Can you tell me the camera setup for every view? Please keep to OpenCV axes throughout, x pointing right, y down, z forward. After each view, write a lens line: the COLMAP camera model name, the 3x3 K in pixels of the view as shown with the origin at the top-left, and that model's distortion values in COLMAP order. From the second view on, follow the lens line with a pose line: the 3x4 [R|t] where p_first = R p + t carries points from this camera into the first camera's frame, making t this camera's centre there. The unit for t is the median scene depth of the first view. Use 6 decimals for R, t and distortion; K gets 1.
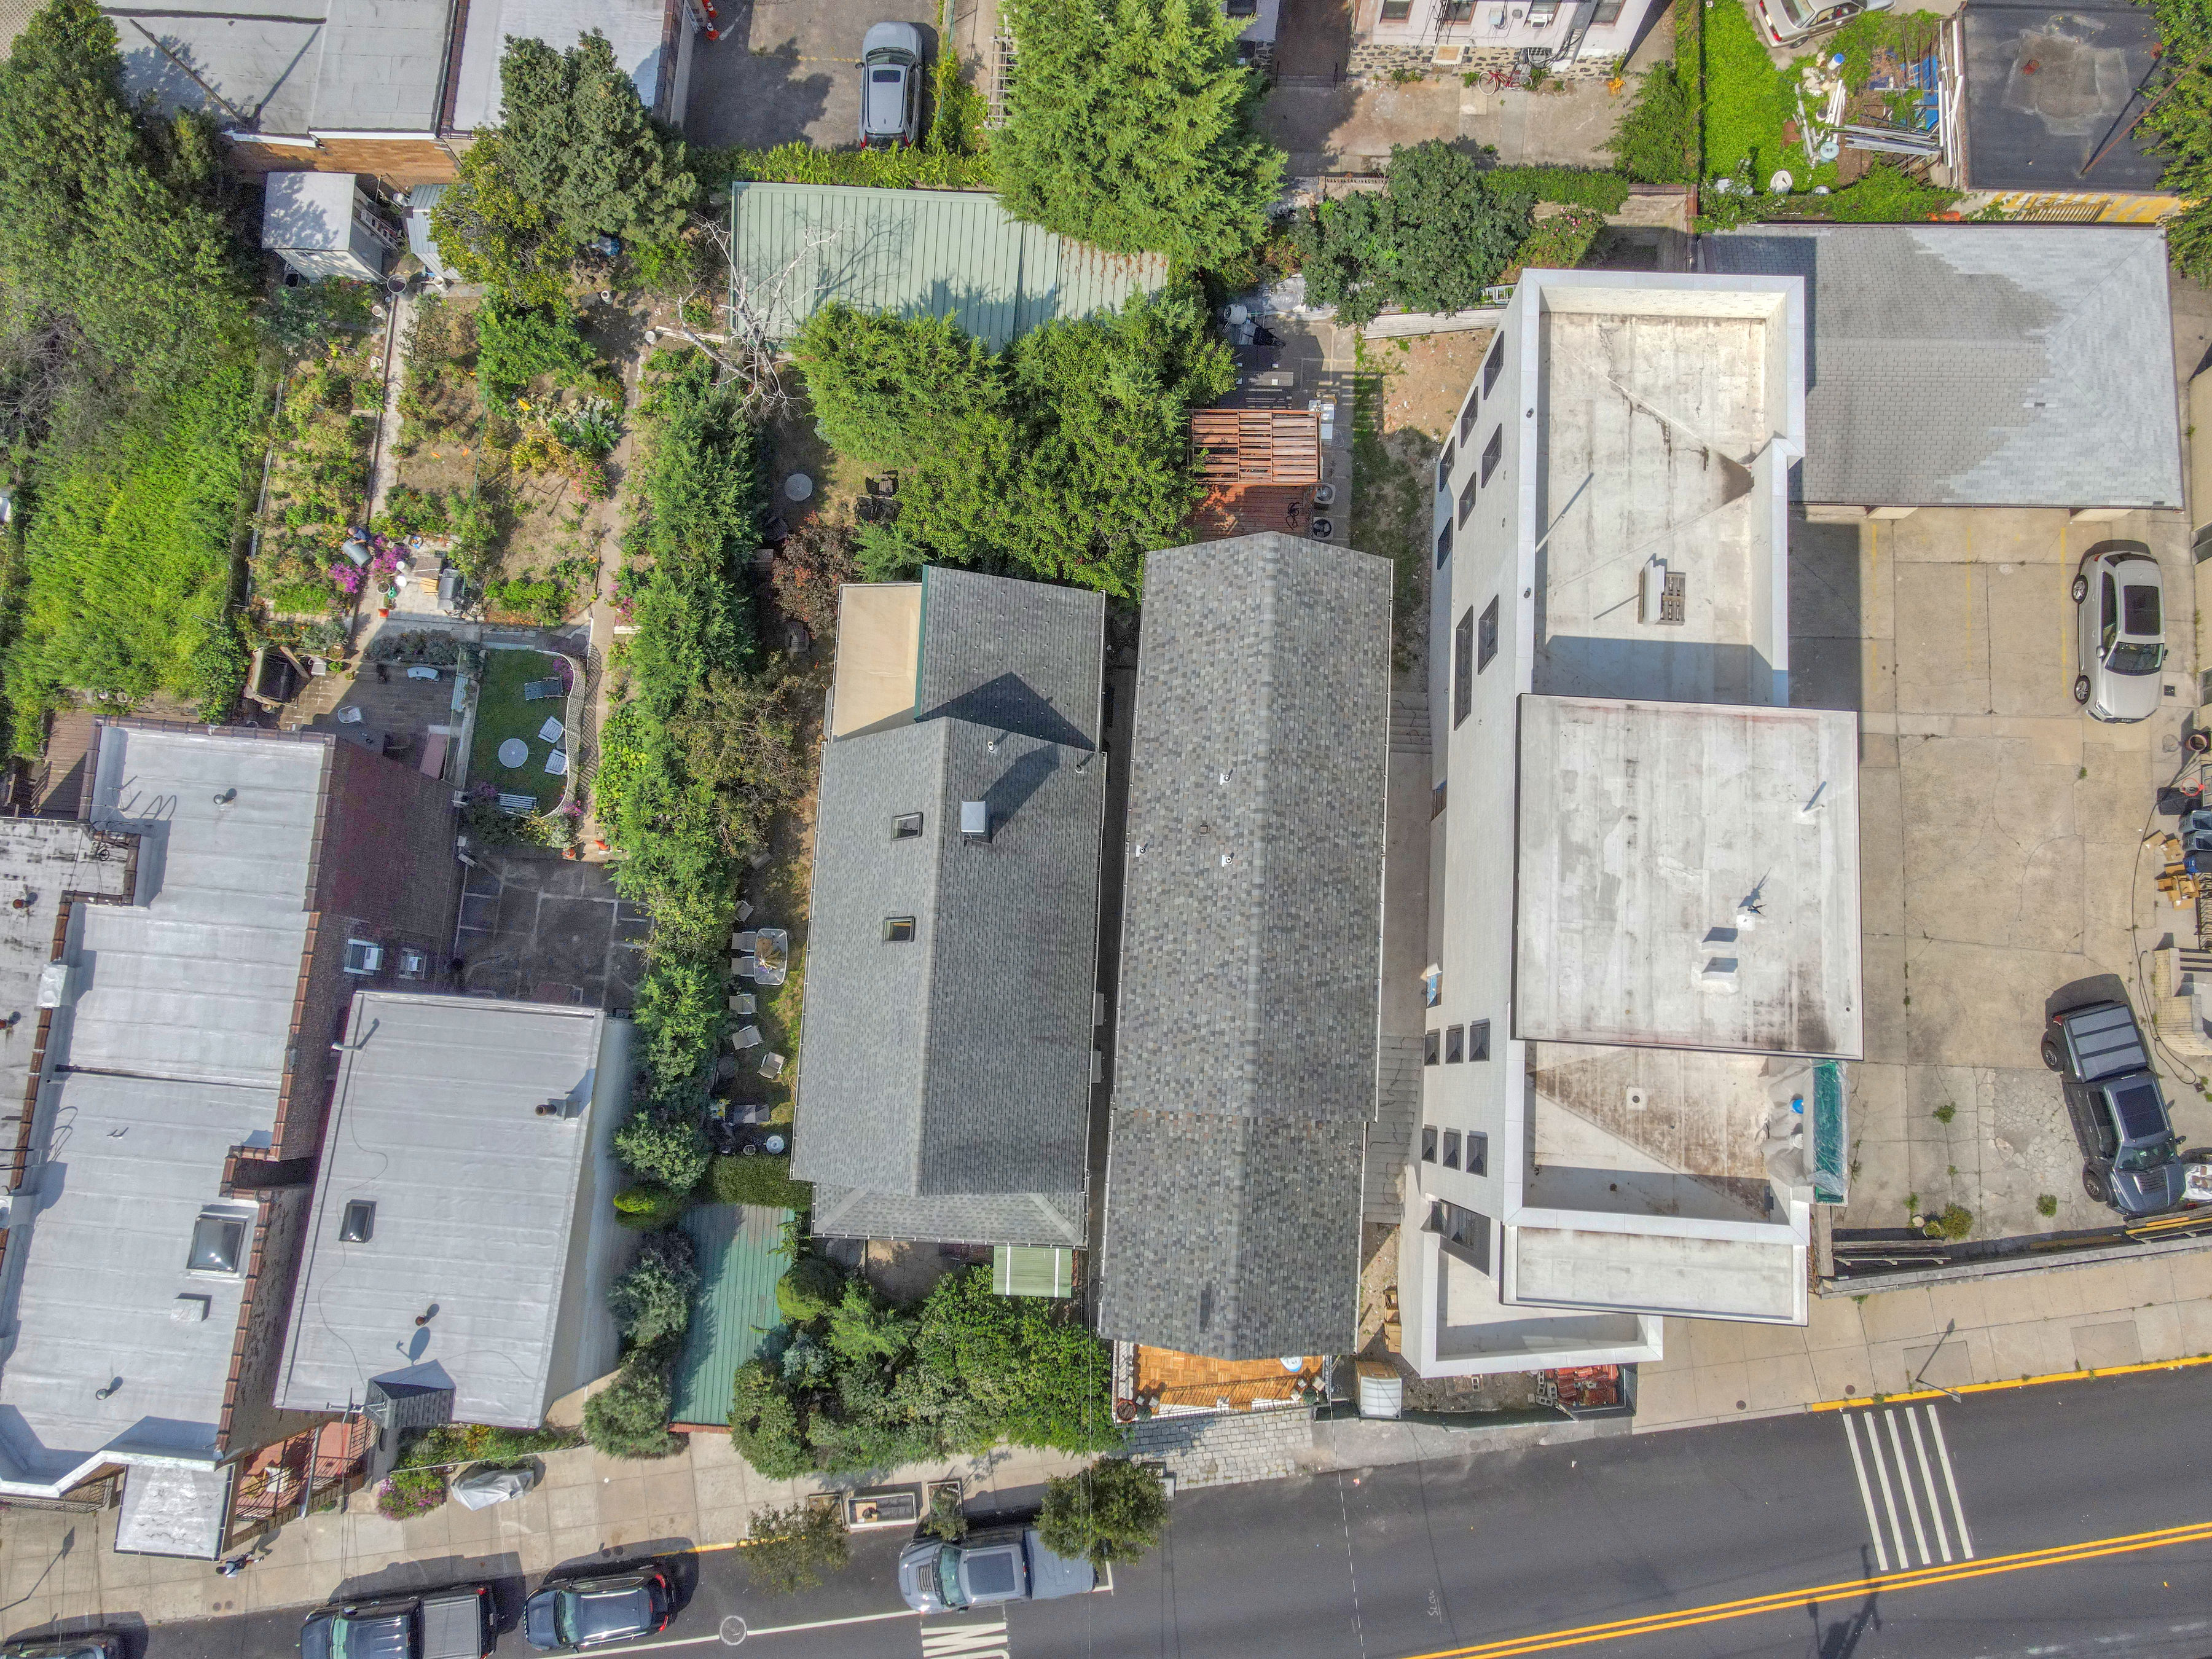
lens RADIAL K [[1625.6, 0, 1094.9], [0, 1625.6, 820.4], [0, 0, 1]] dist [0.019315, 0.001282]
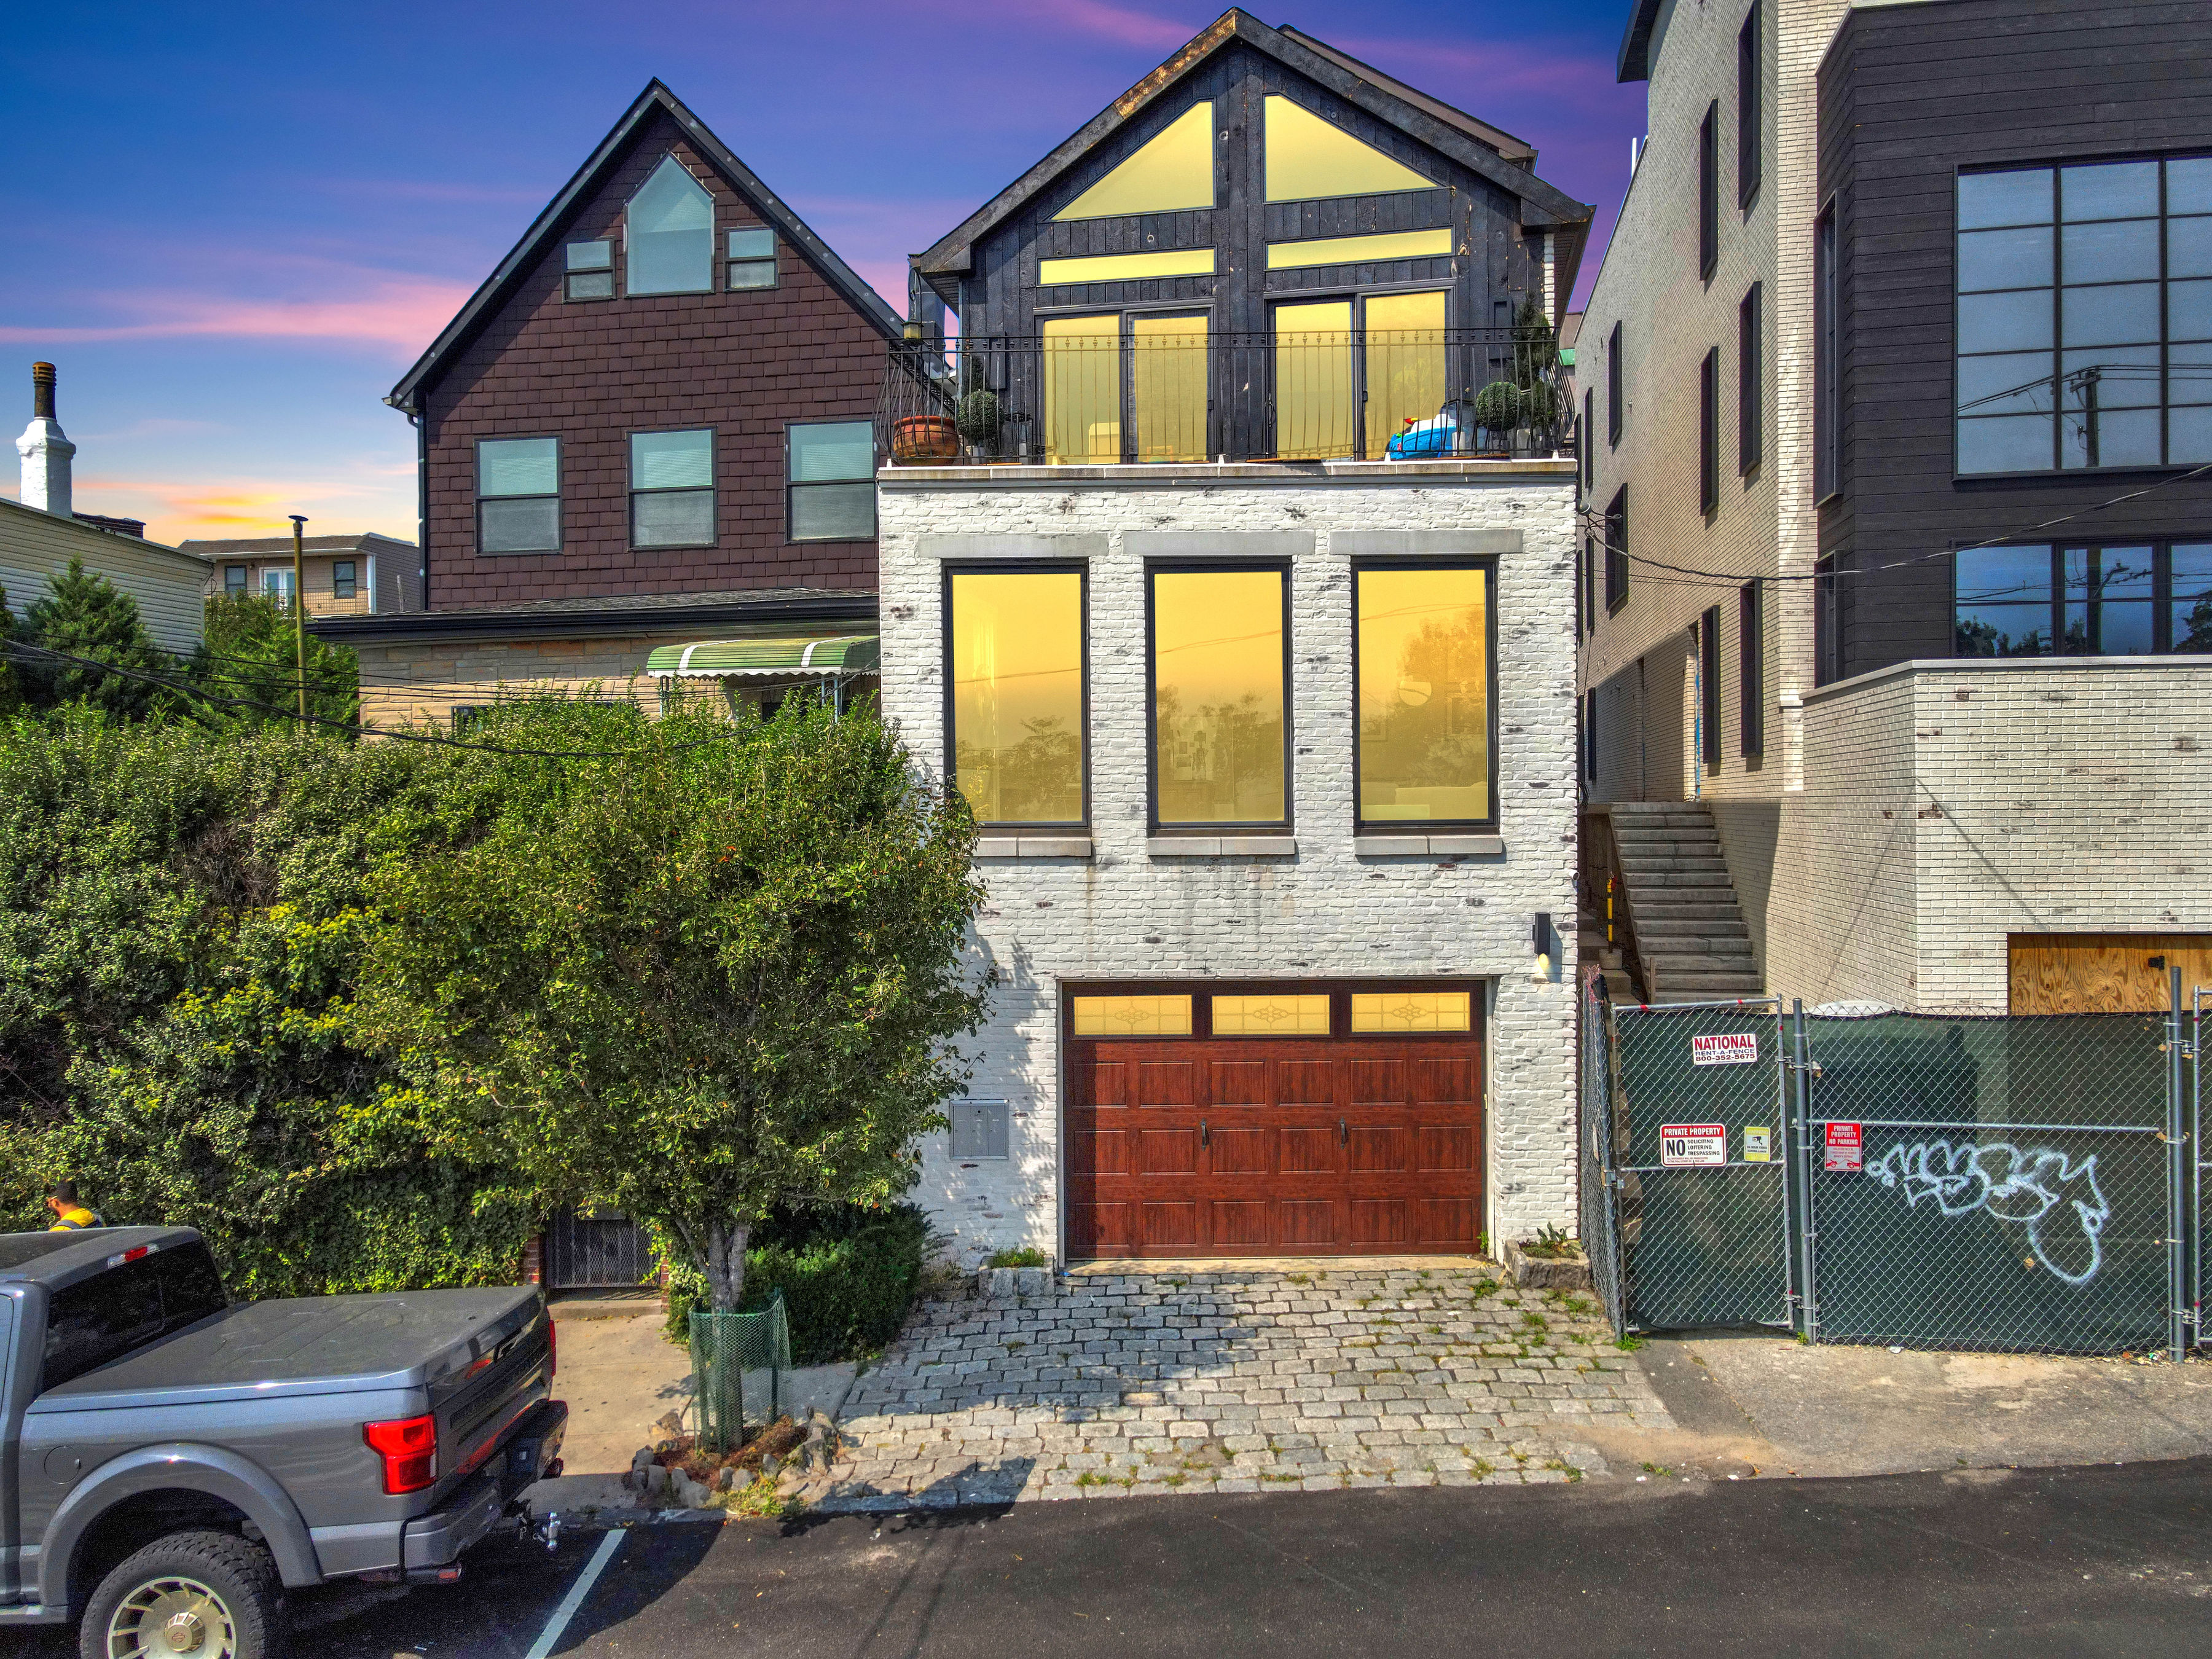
lens RADIAL K [[1625.6, 0, 1094.9], [0, 1625.6, 820.4], [0, 0, 1]] dist [0.019315, 0.001282]
pose [[0.990485, 0.030973, -0.134092, 0.083783], [-0.137291, 0.154728, -0.978371, 0.595371], [-0.009555, 0.987472, 0.157508, 0.888002]]
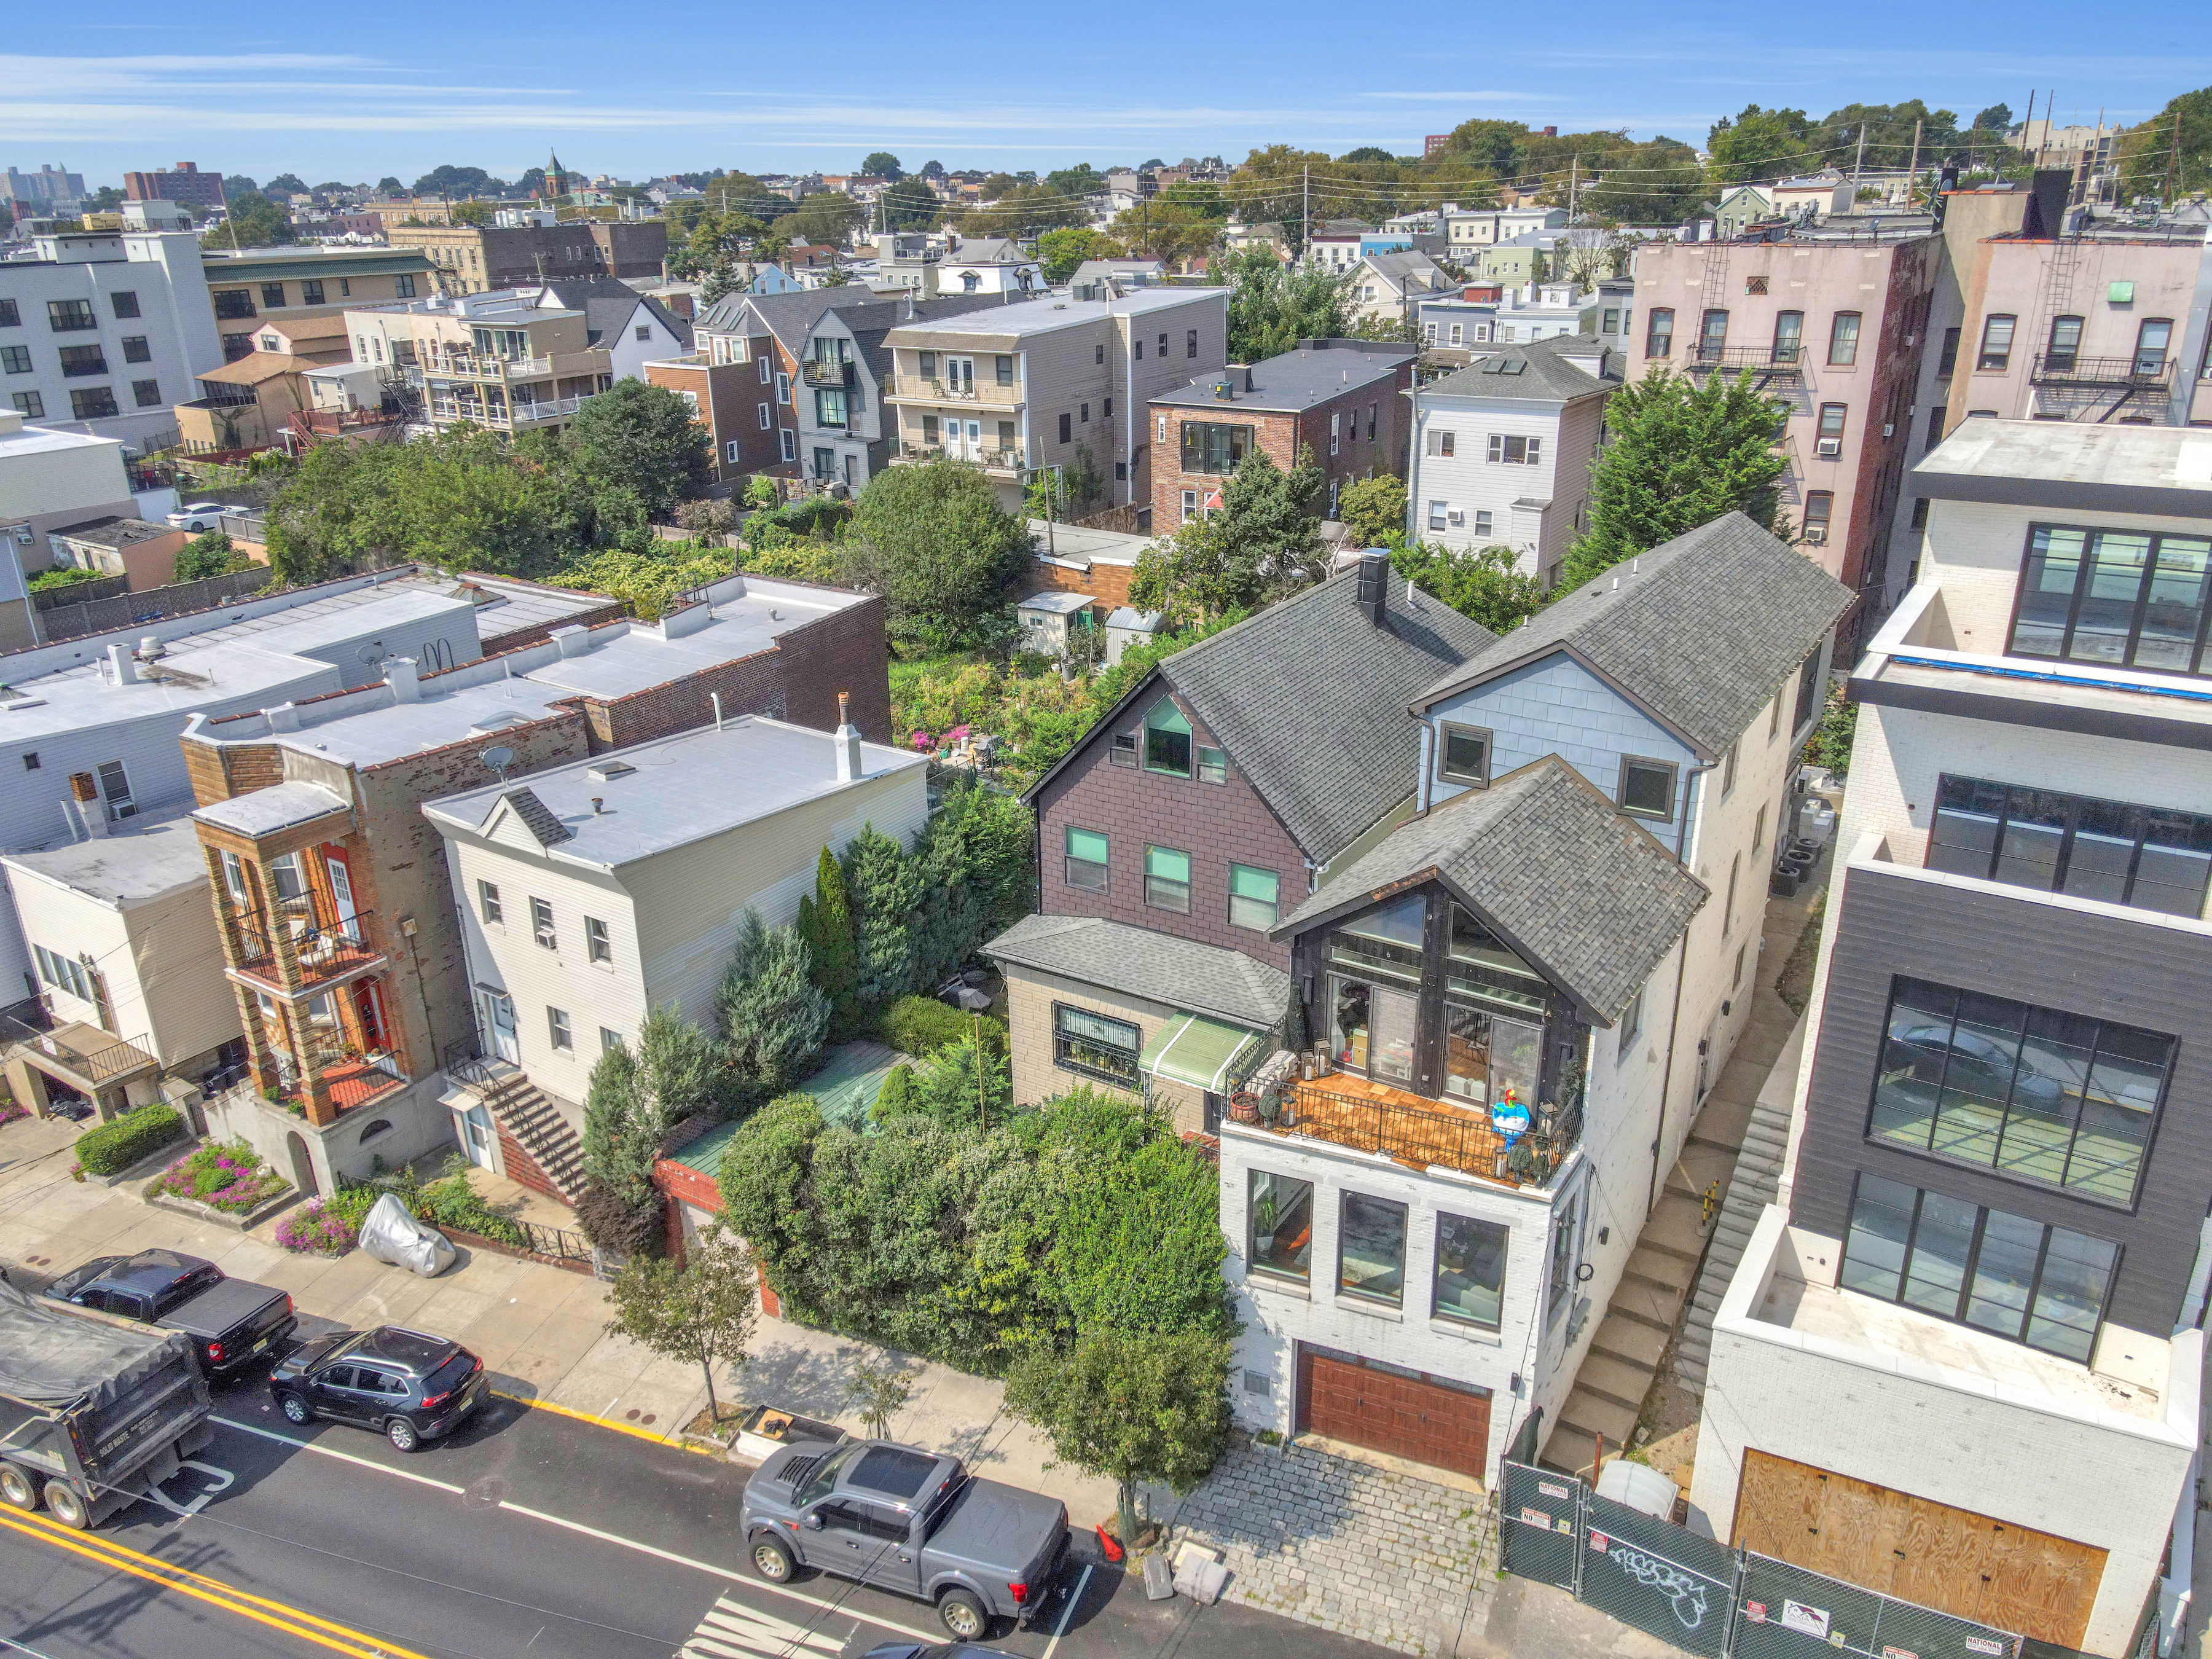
lens RADIAL K [[1625.8, 0, 1093.5], [0, 1625.8, 827.2], [0, 0, 1]] dist [0.015962, 0.031231]
pose [[0.866983, 0.211360, -0.451295, 0.211369], [-0.495106, 0.468296, -0.731826, 0.725136], [0.056662, 0.857919, 0.510650, 0.479315]]
